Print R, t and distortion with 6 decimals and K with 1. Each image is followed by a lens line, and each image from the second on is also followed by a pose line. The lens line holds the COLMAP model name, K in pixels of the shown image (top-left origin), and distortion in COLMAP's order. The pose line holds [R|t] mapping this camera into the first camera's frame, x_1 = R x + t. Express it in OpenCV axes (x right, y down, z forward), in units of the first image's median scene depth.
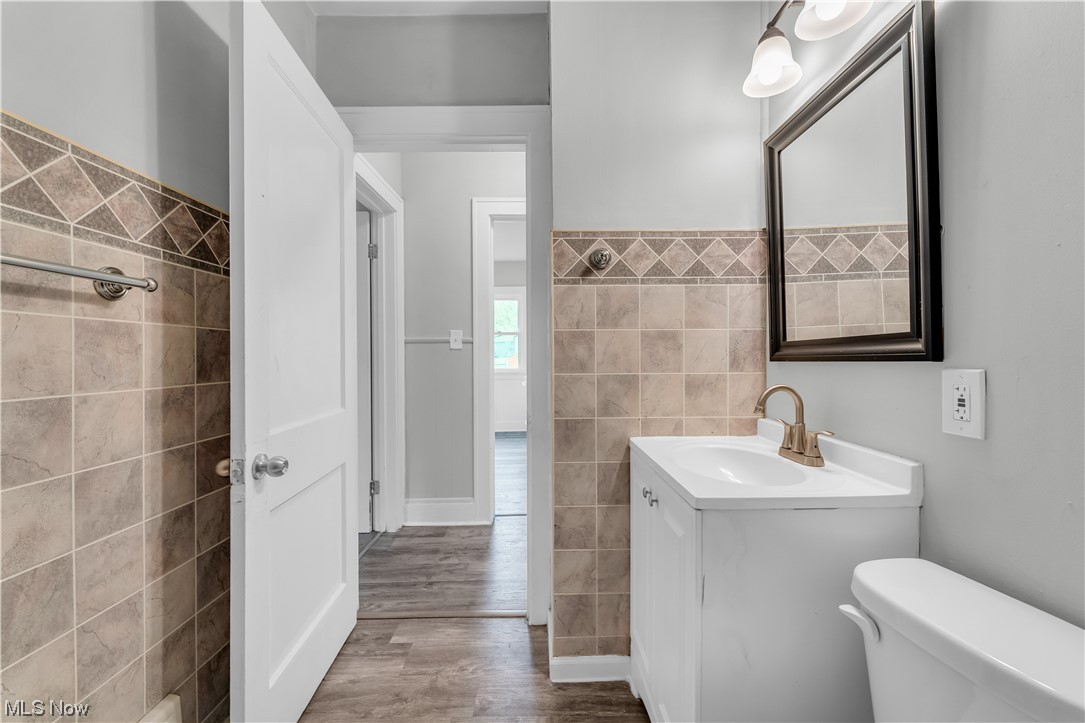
lens RADIAL K [[440.8, 0, 542.3], [0, 440.8, 357.3], [0, 0, 1]] dist [0.001258, -0.000396]
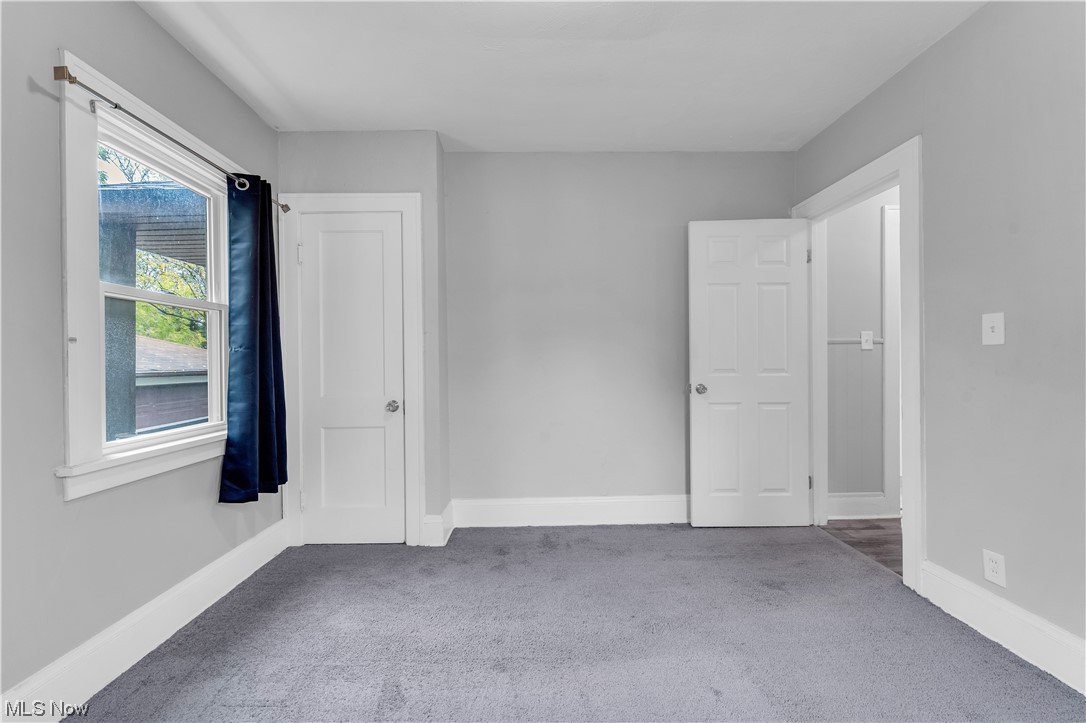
lens RADIAL K [[441.2, 0, 544.6], [0, 441.2, 365.6], [0, 0, 1]] dist [0.001258, -0.000396]
pose [[0.999147, -0.004530, 0.041050, -1.074882], [0.004710, 0.999980, -0.004272, 0.021748], [-0.041029, 0.004461, 0.999148, -0.012632]]
